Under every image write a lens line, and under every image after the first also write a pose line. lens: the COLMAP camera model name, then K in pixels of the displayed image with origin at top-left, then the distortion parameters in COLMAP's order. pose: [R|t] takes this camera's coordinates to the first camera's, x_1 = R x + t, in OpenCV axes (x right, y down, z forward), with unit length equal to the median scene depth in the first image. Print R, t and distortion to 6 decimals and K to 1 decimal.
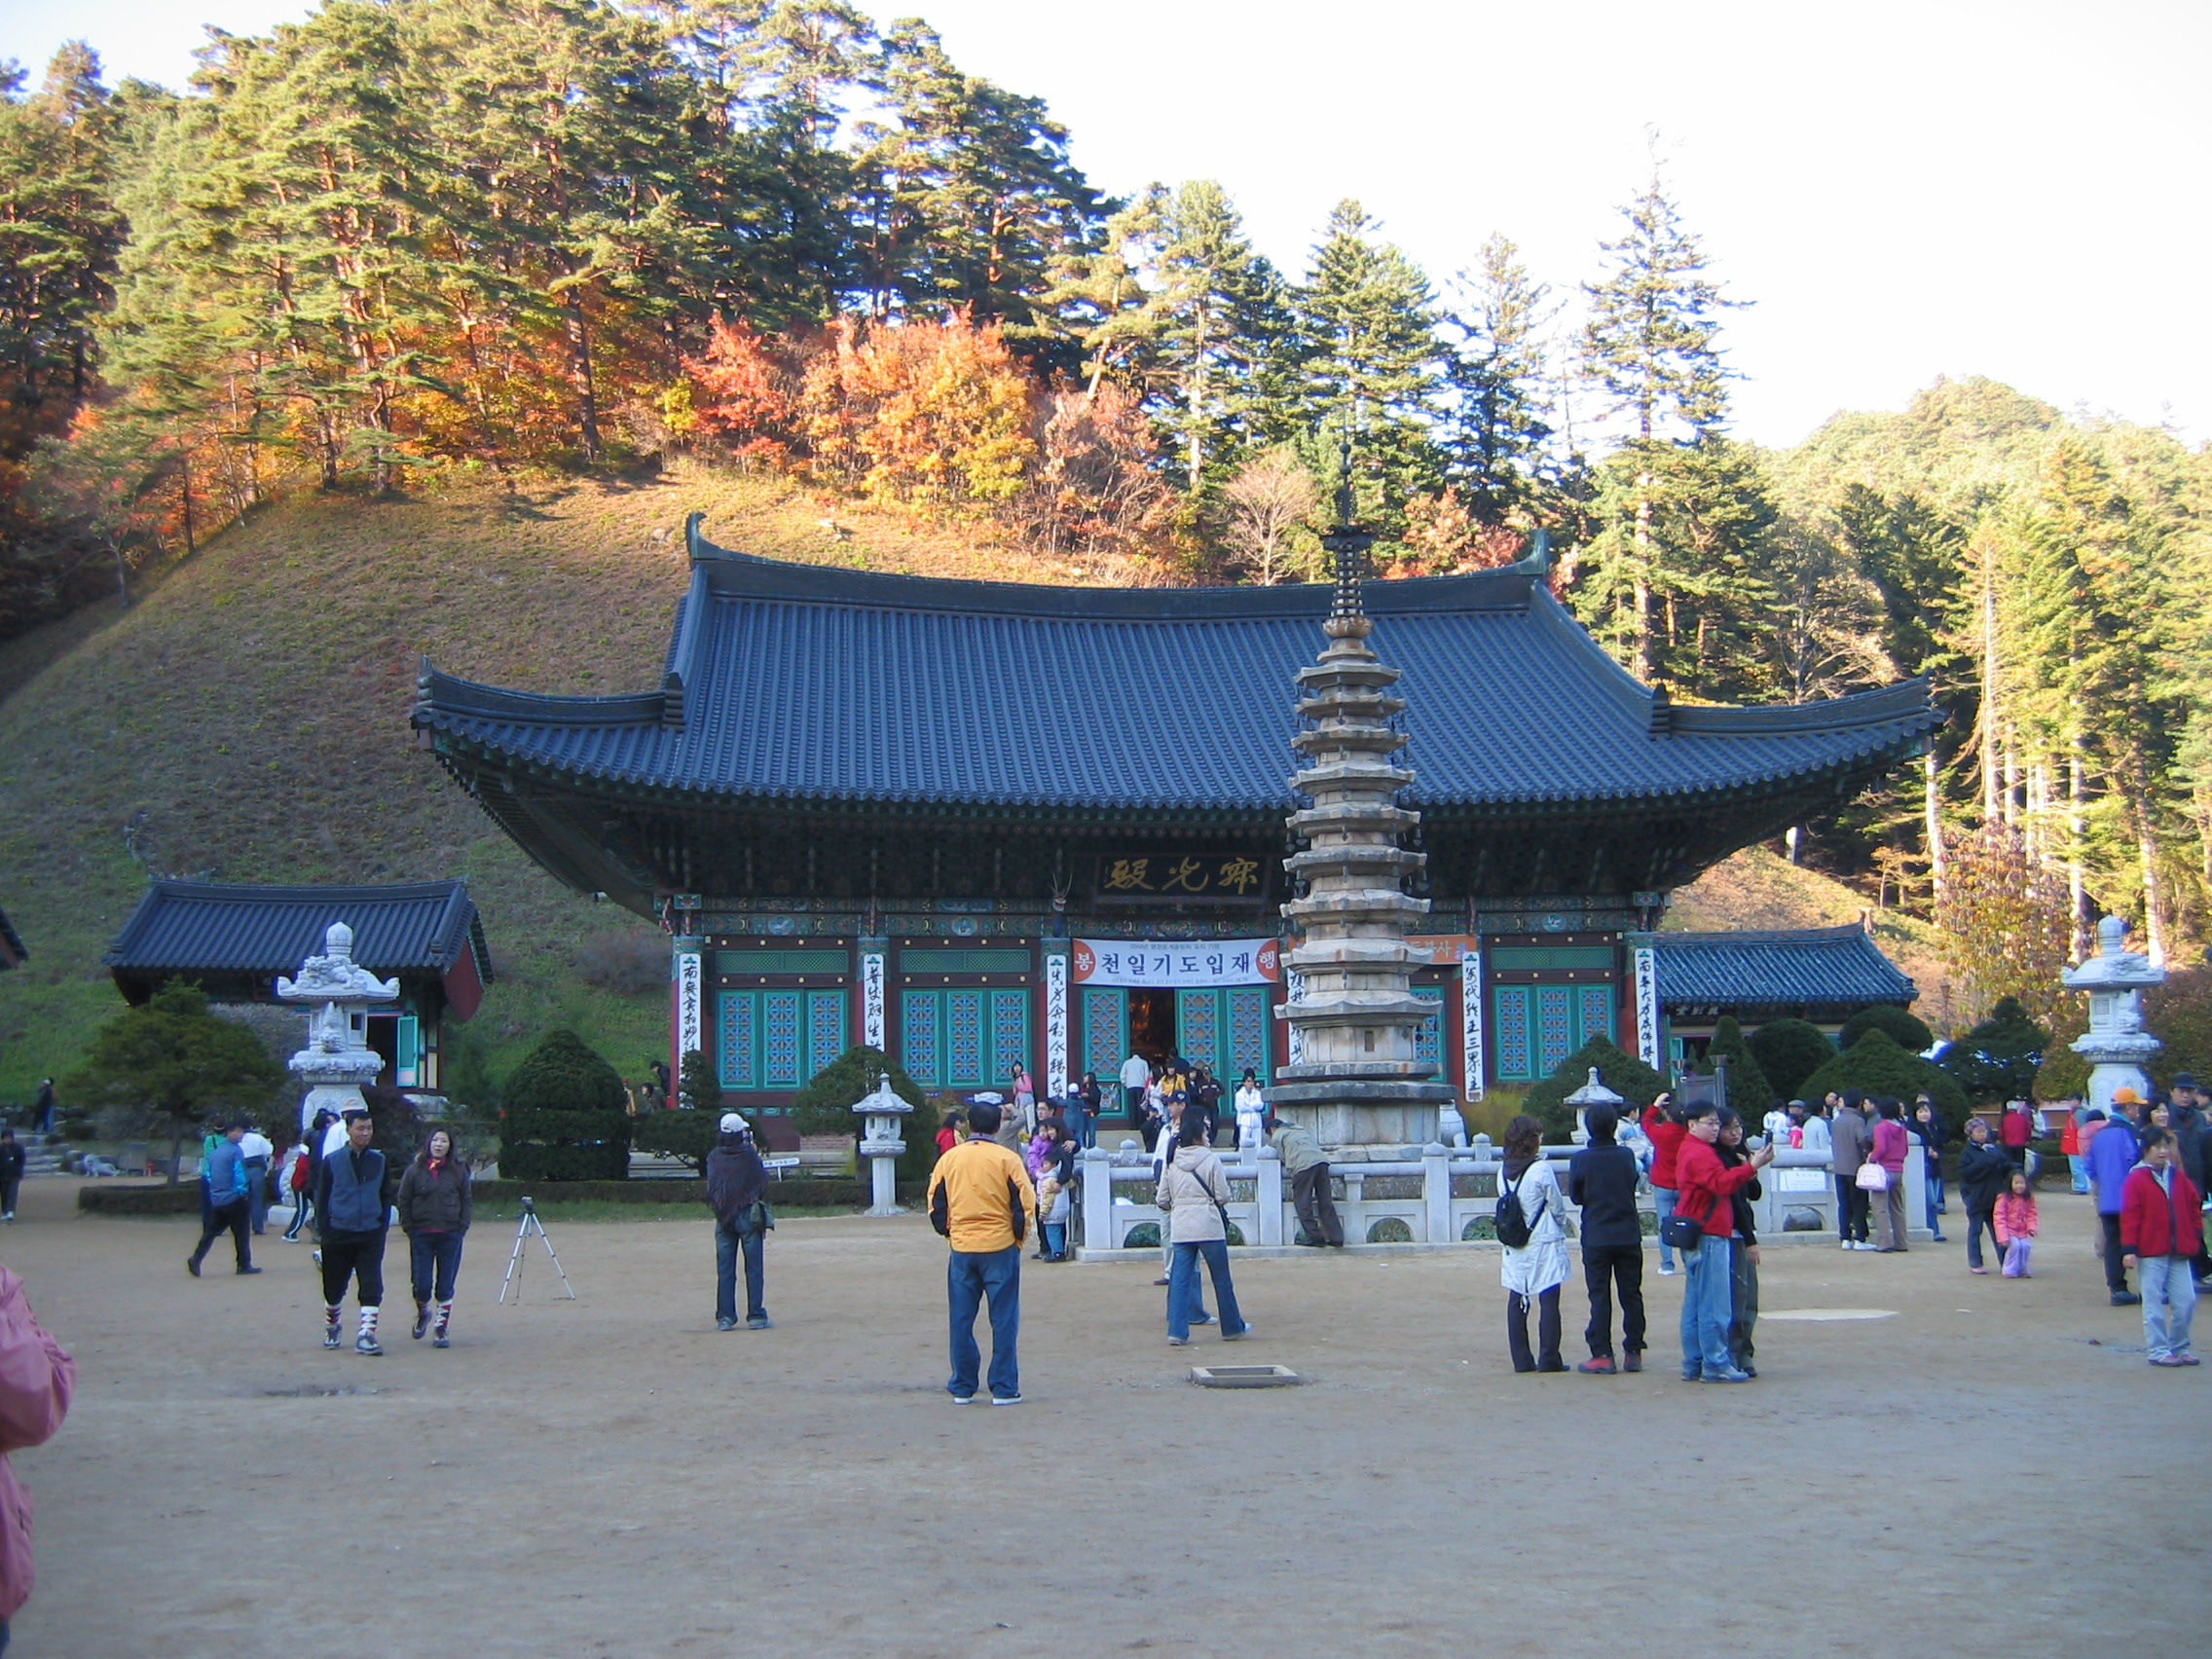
lens RADIAL K [[2426.7, 0, 1115.6], [0, 2426.7, 850.9], [0, 0, 1]] dist [-0.136218, 0.092994]
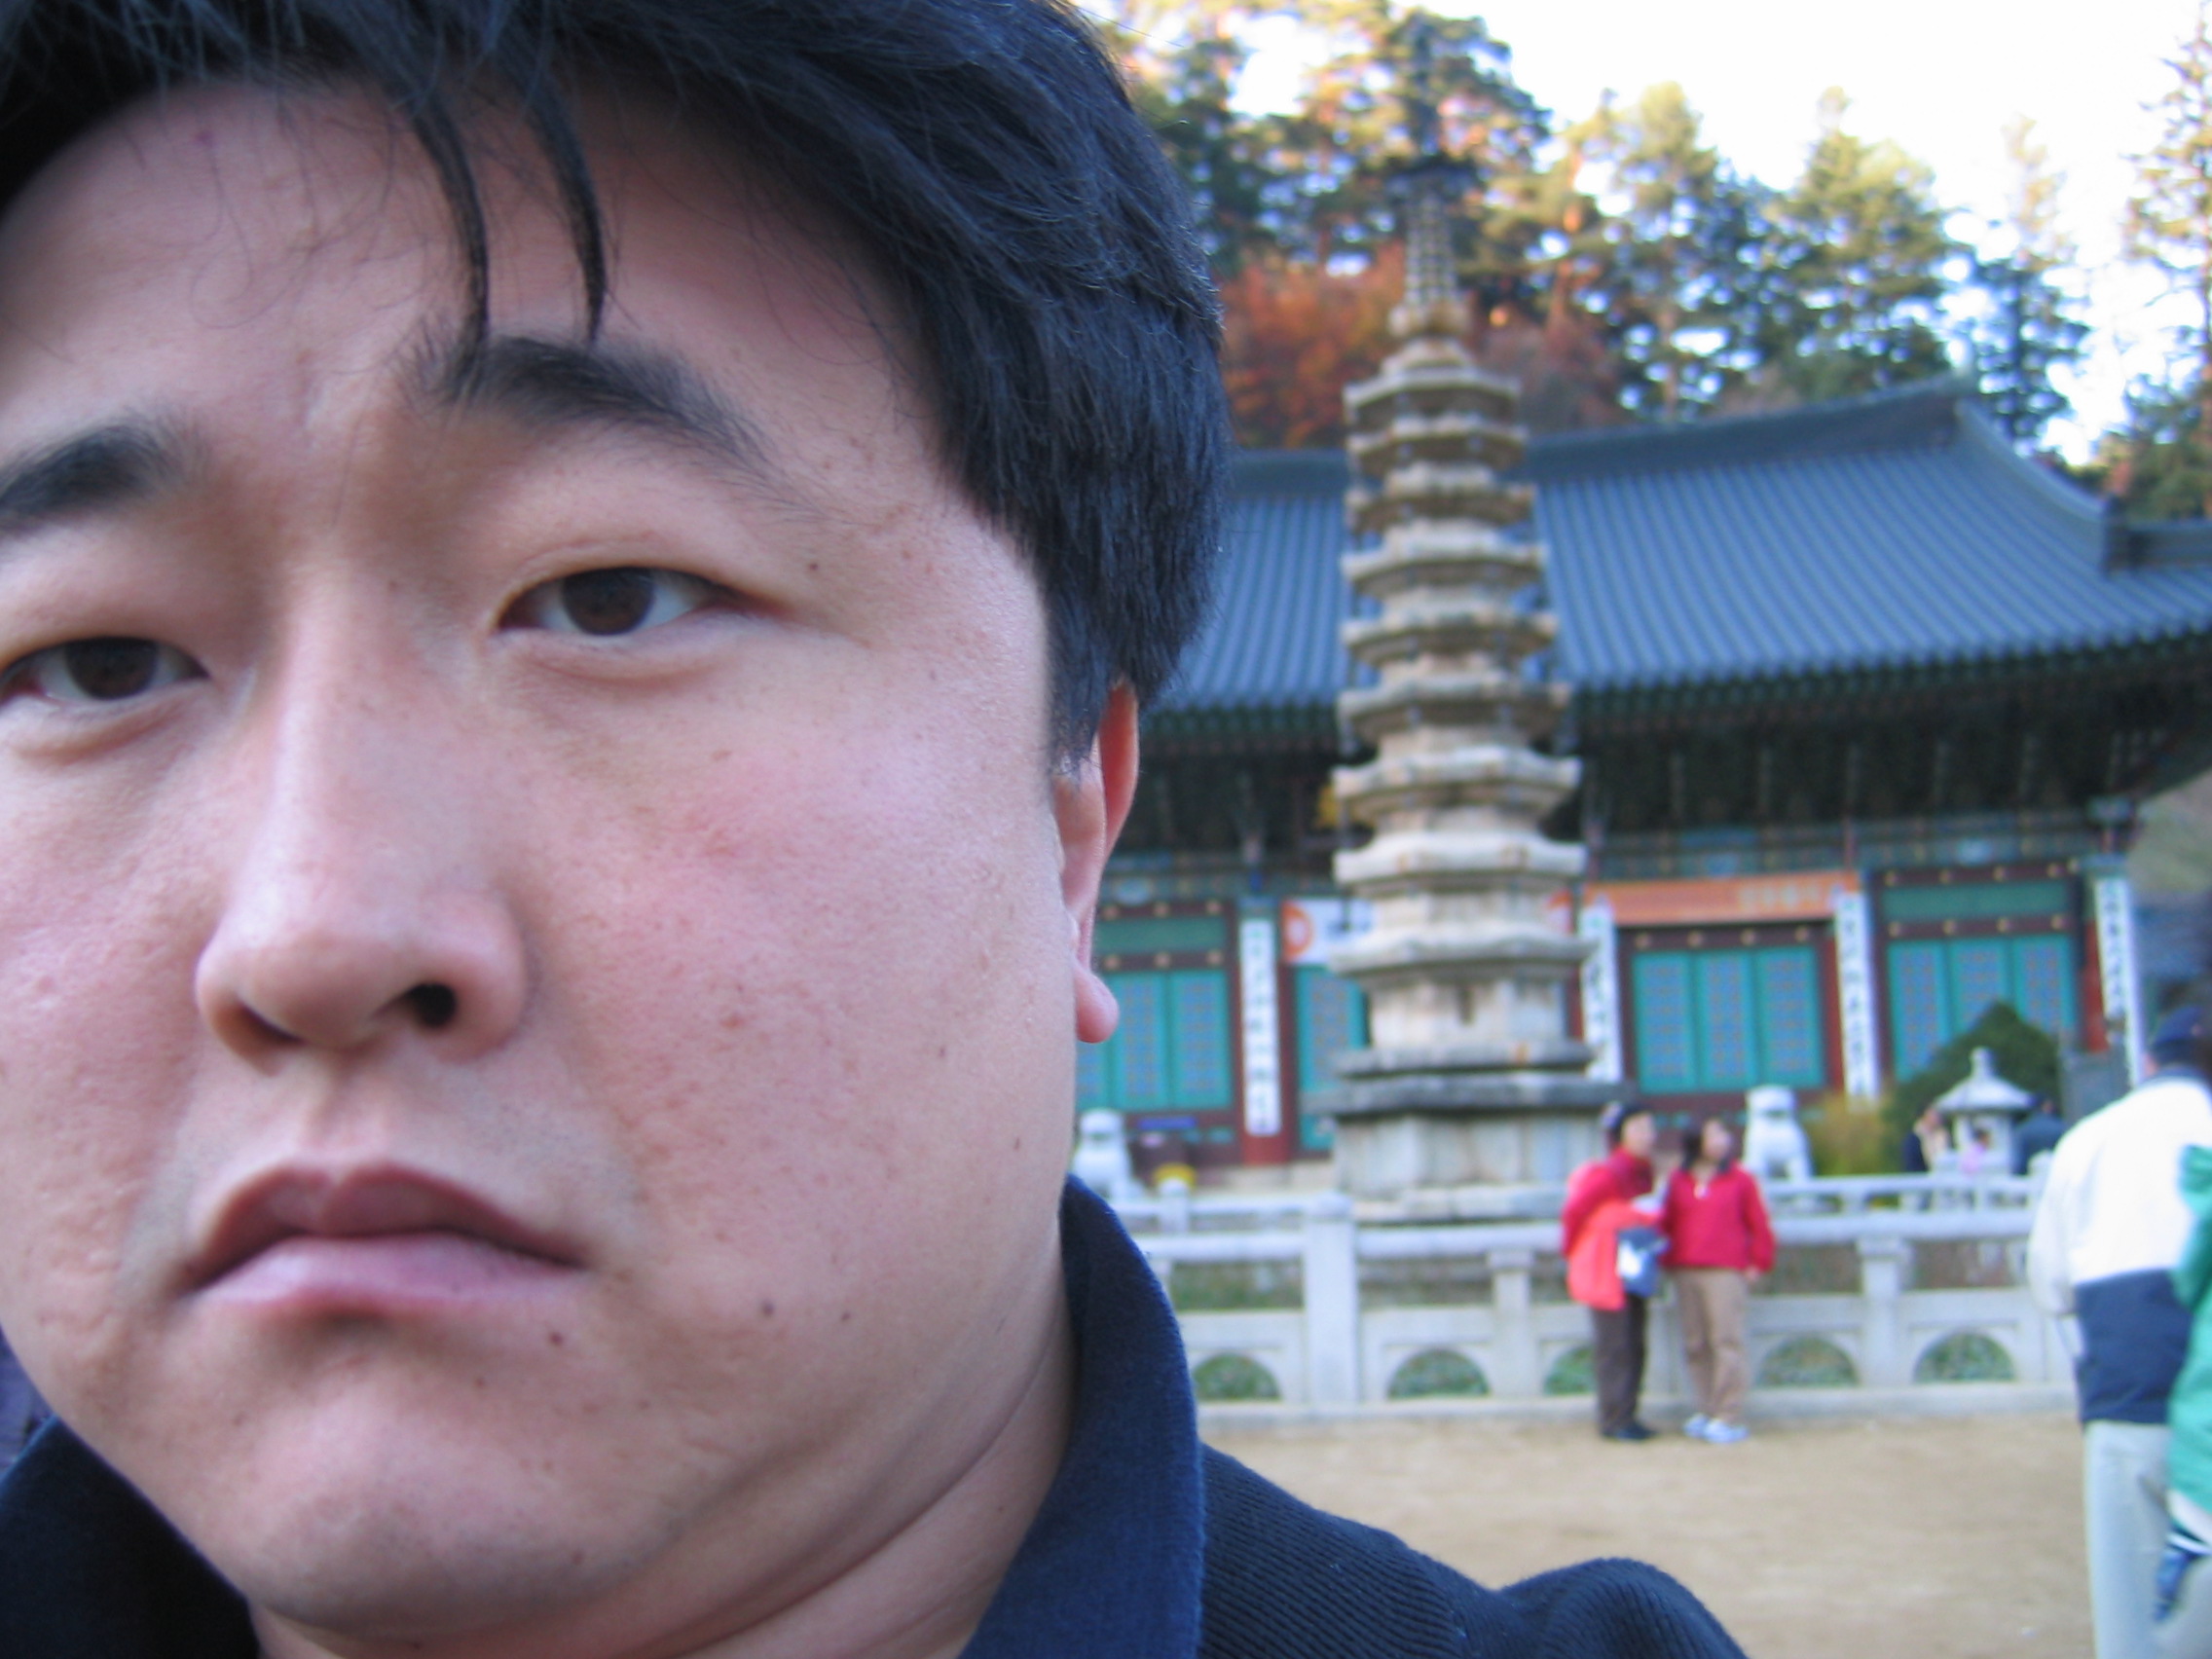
lens RADIAL K [[2426.7, 0, 1115.6], [0, 2426.7, 850.9], [0, 0, 1]] dist [-0.136218, 0.092994]
pose [[0.969121, -0.045822, -0.242290, 0.042013], [0.042715, 0.998924, -0.018066, 0.012230], [0.242857, 0.007159, 0.970036, 0.106505]]
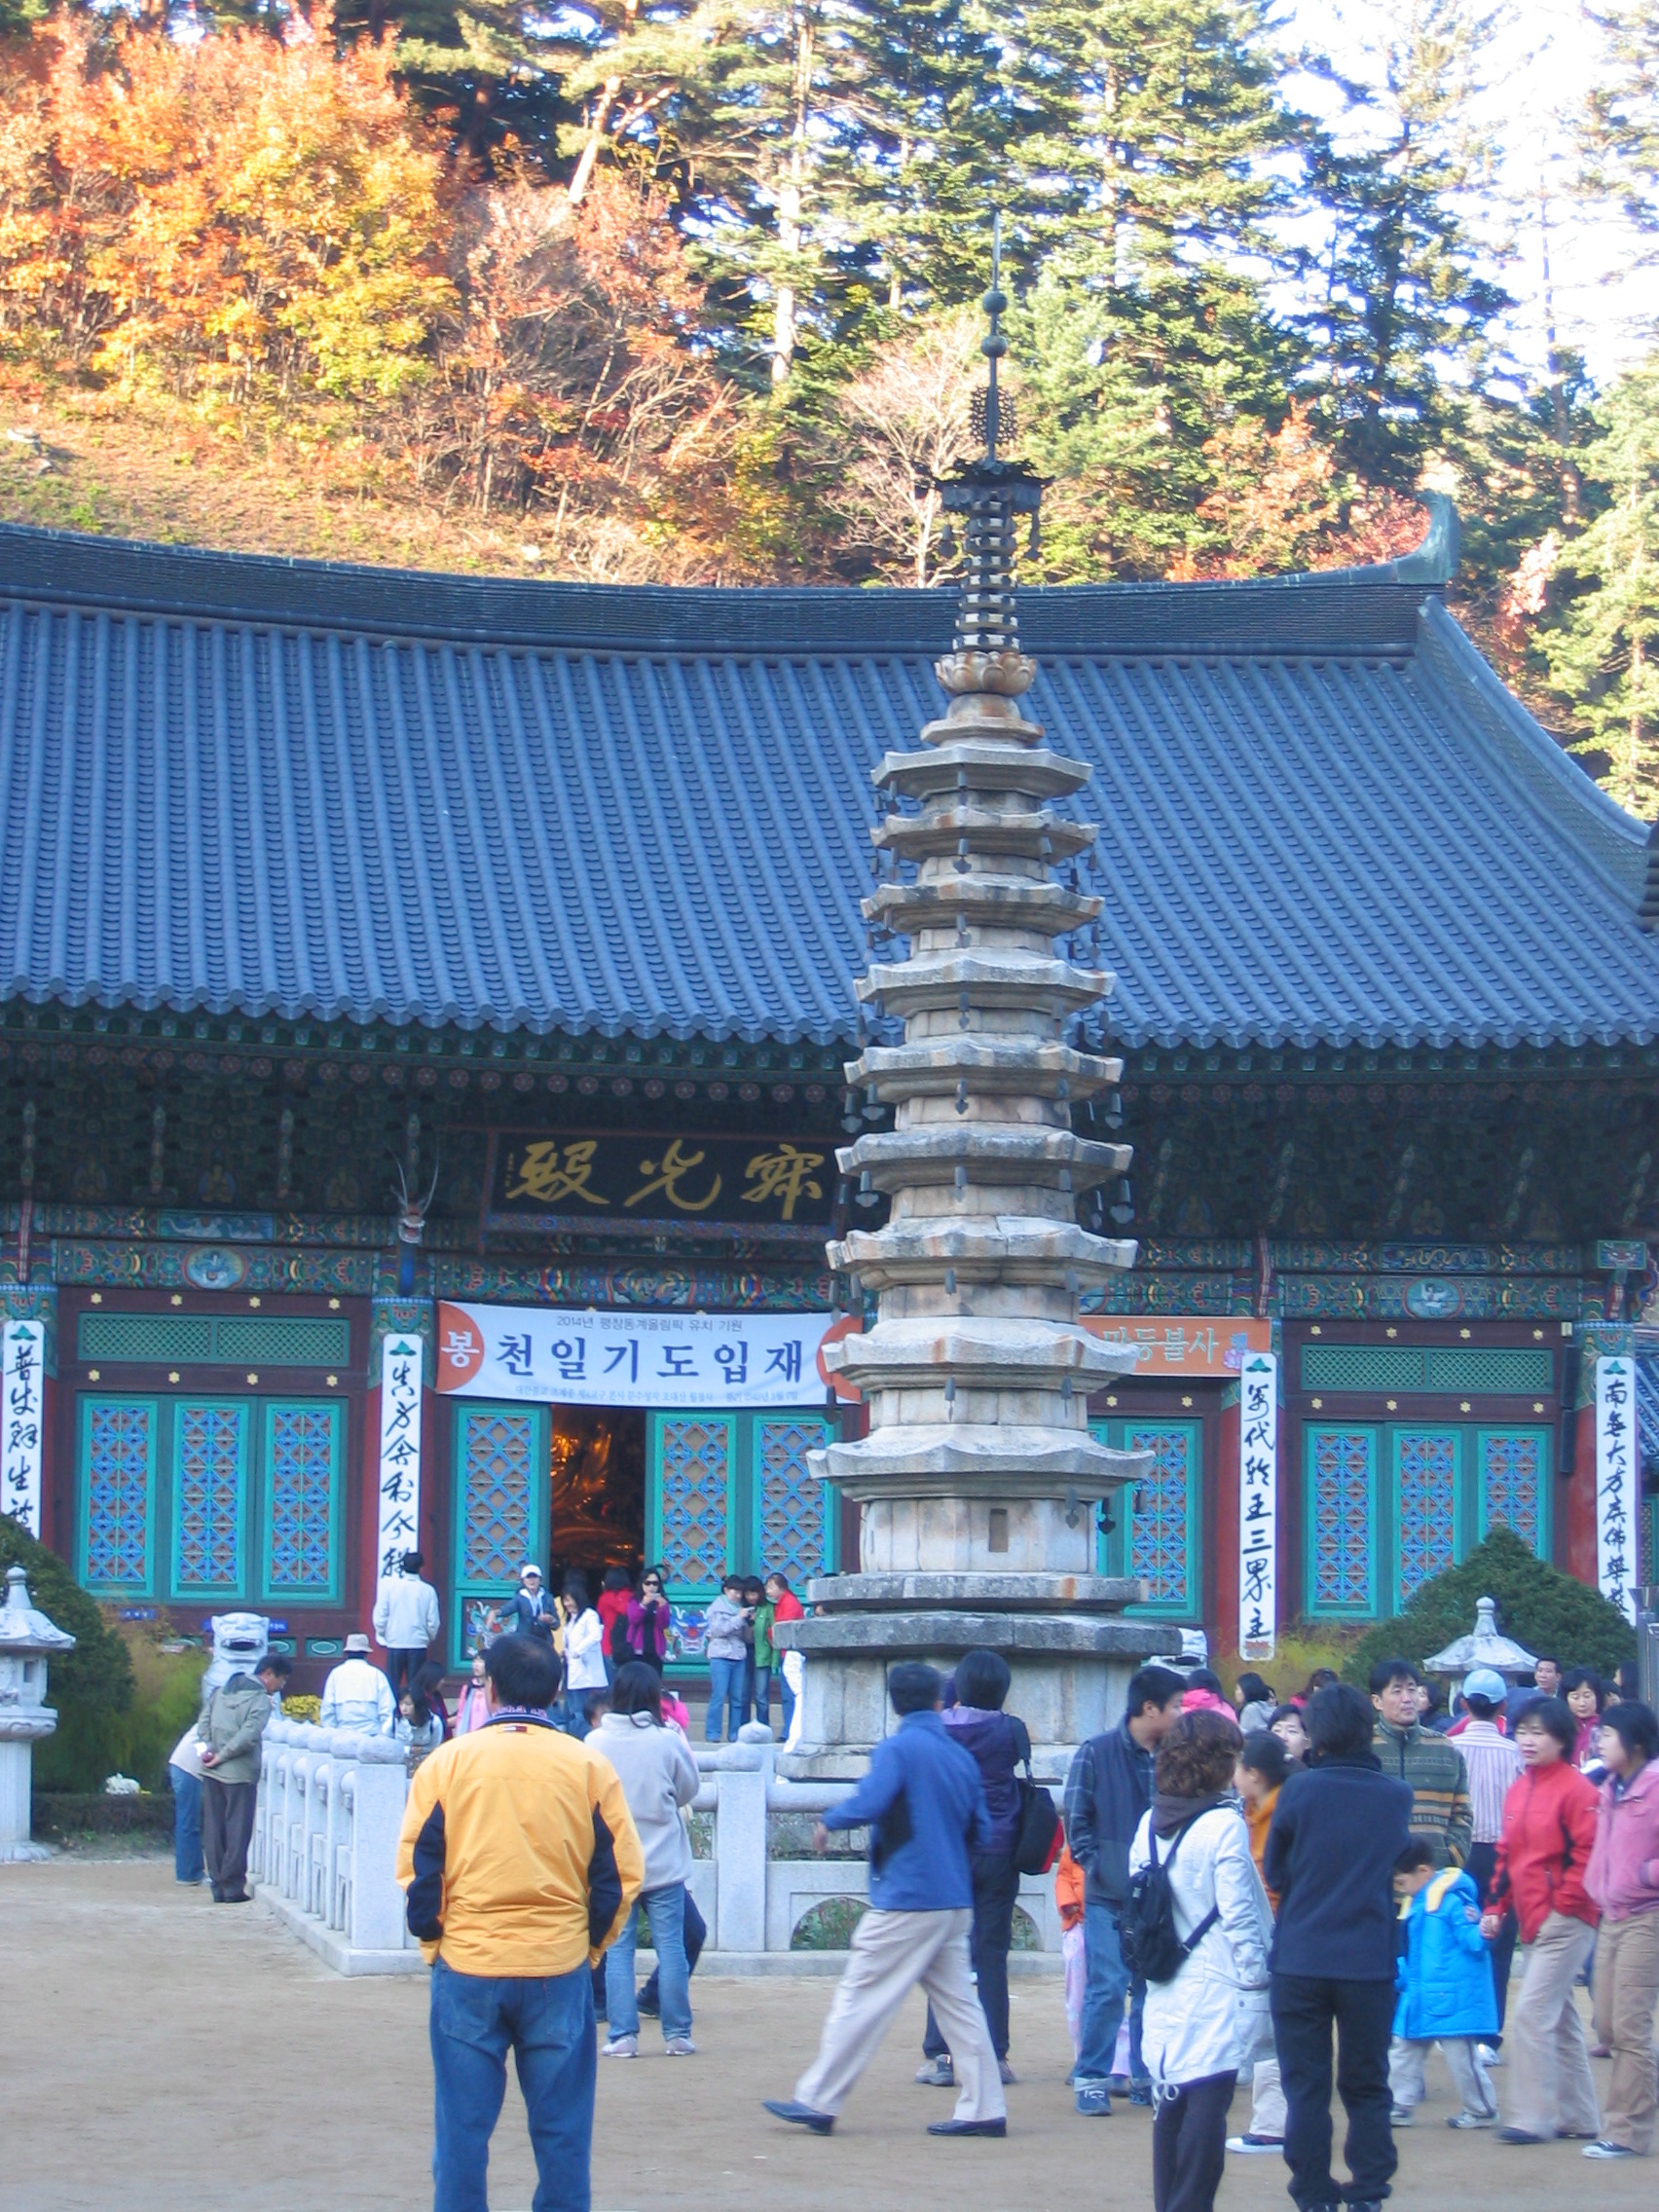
lens RADIAL K [[4934.8, 0, 829.5], [0, 4934.8, 1106.0], [0, 0, 1]] dist [-0.117714, -0.426580]
pose [[0.998722, 0.031220, 0.039758, 0.007509], [-0.031009, 0.999502, -0.005895, 0.000247], [-0.039922, 0.004655, 0.999192, 0.005069]]
